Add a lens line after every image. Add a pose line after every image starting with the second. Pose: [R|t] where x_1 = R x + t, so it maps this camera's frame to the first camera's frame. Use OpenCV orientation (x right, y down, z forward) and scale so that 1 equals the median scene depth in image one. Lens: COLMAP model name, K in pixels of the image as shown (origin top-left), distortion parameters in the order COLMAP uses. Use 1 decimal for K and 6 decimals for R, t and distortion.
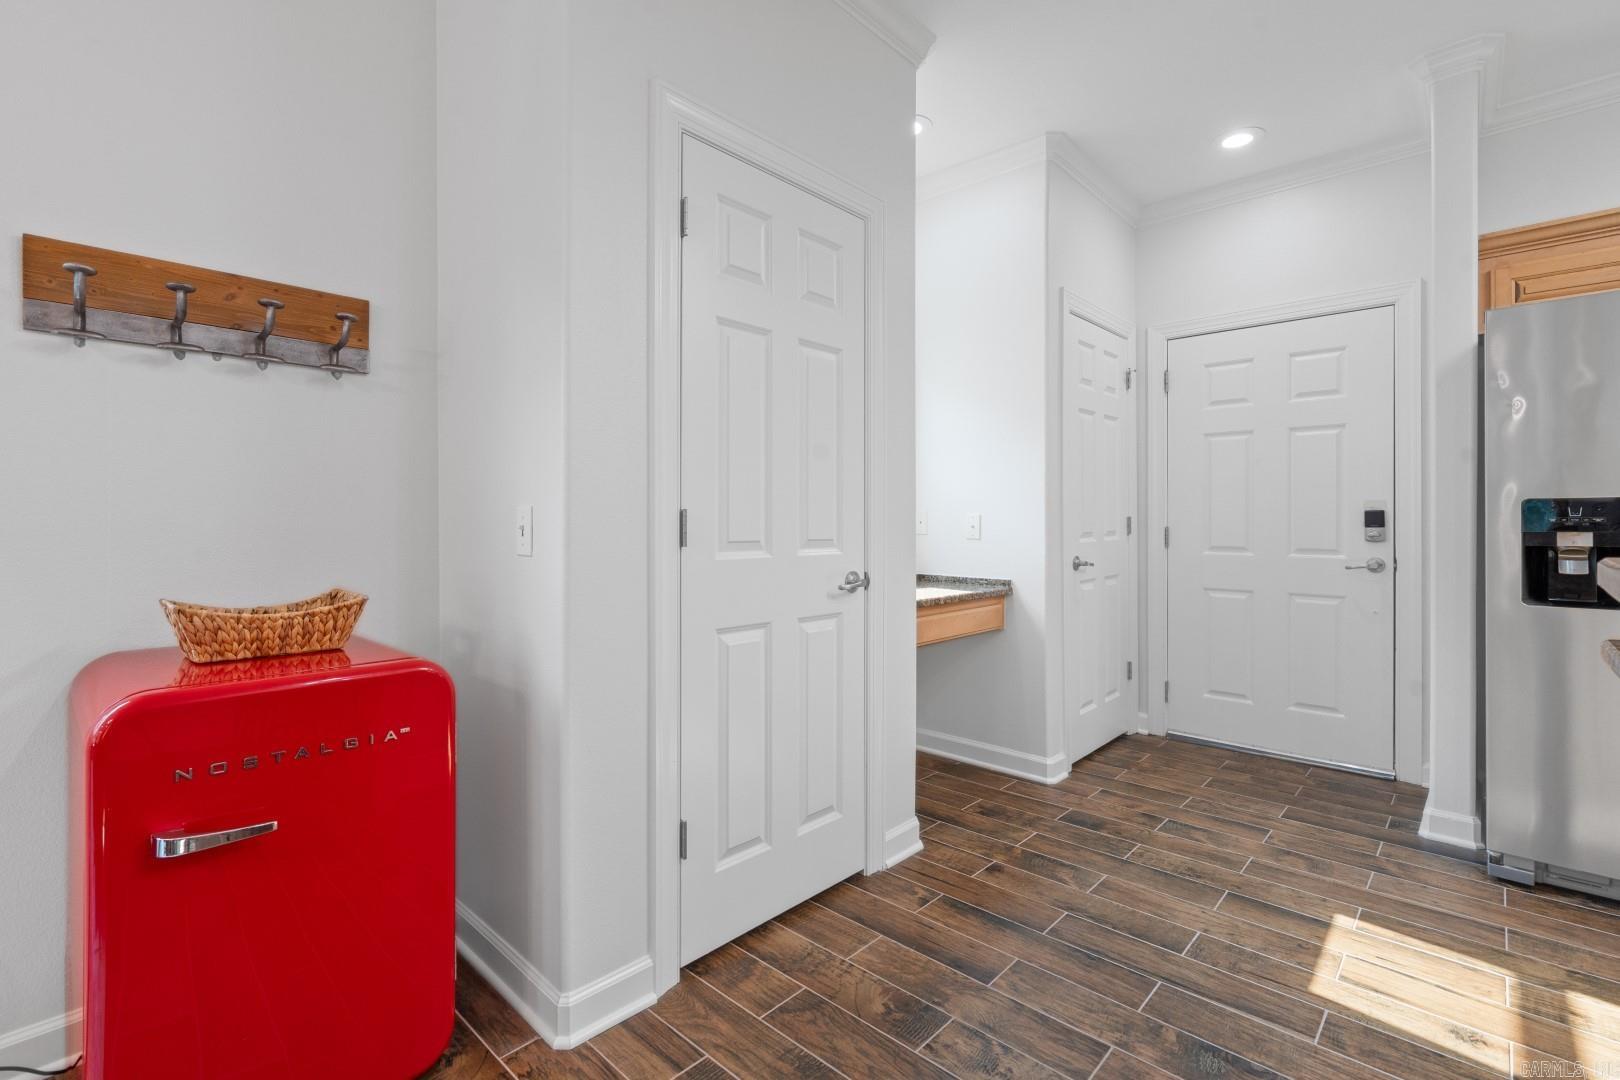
lens RADIAL K [[731.2, 0, 801.7], [0, 731.2, 526.8], [0, 0, 1]] dist [-0.006903, 0.001115]
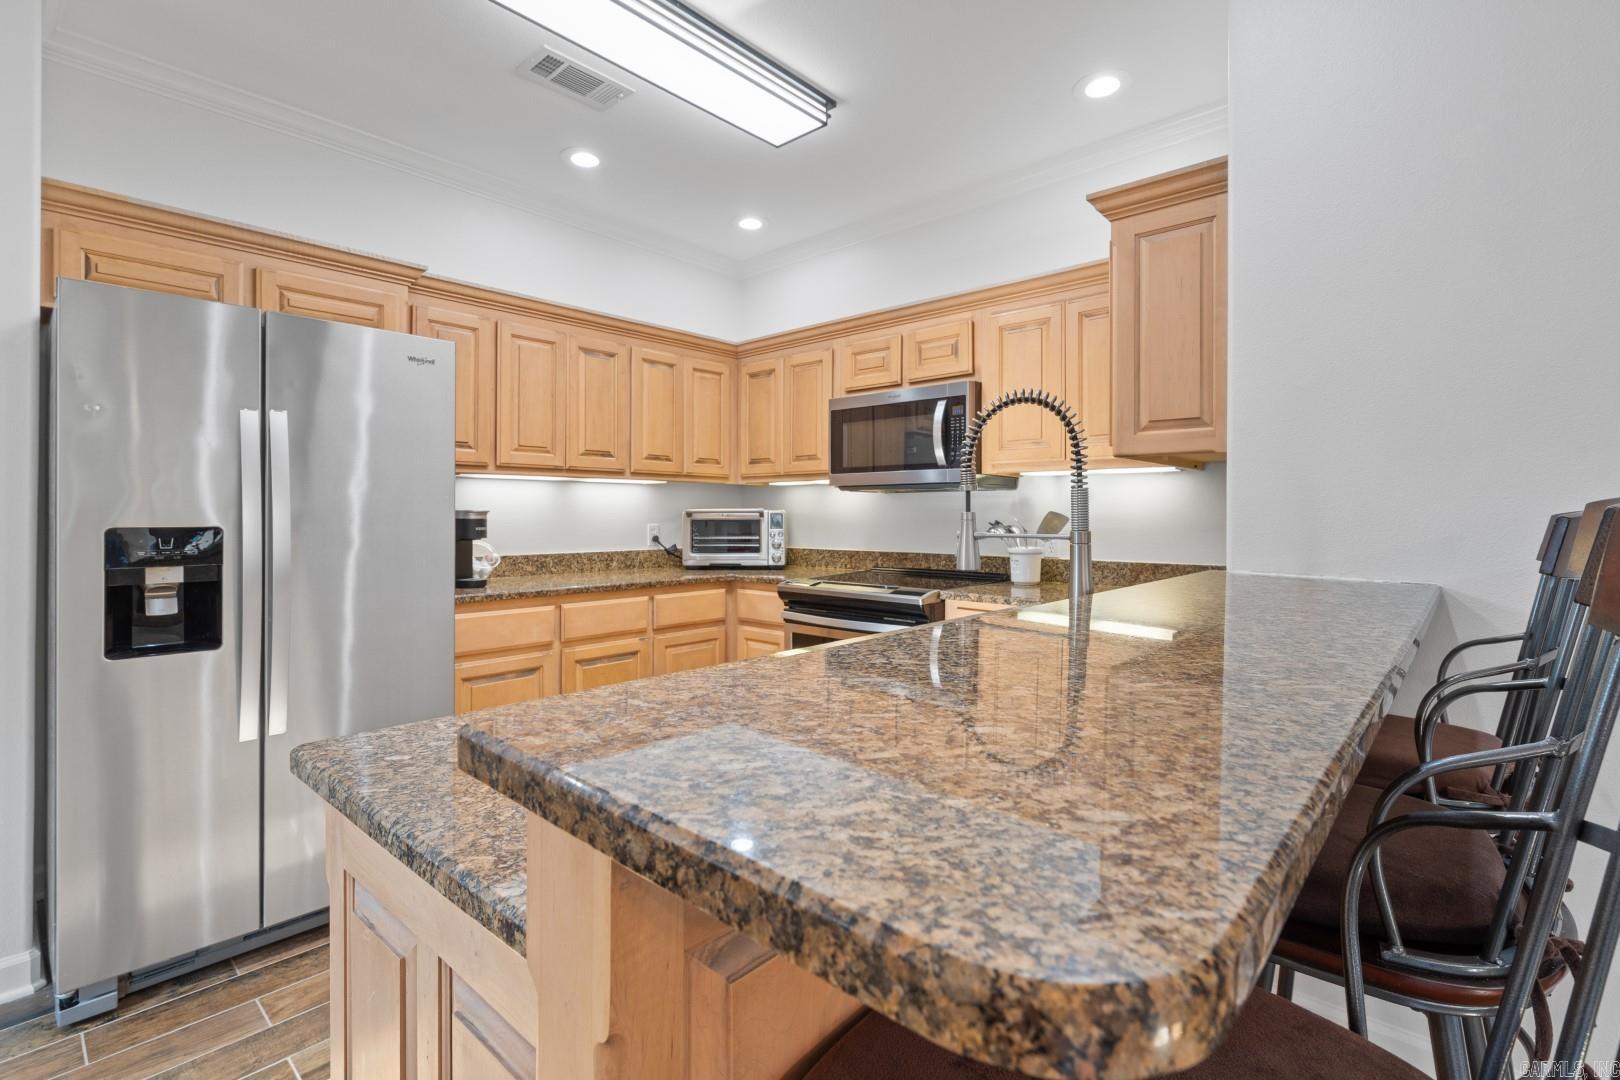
lens RADIAL K [[731.2, 0, 793.1], [0, 731.2, 510.6], [0, 0, 1]] dist [-0.006903, 0.001115]
pose [[-0.026172, 0.010611, 0.999601, 0.158573], [0.002068, 0.999942, -0.010561, -0.040934], [-0.999655, 0.001791, -0.026193, 0.240324]]
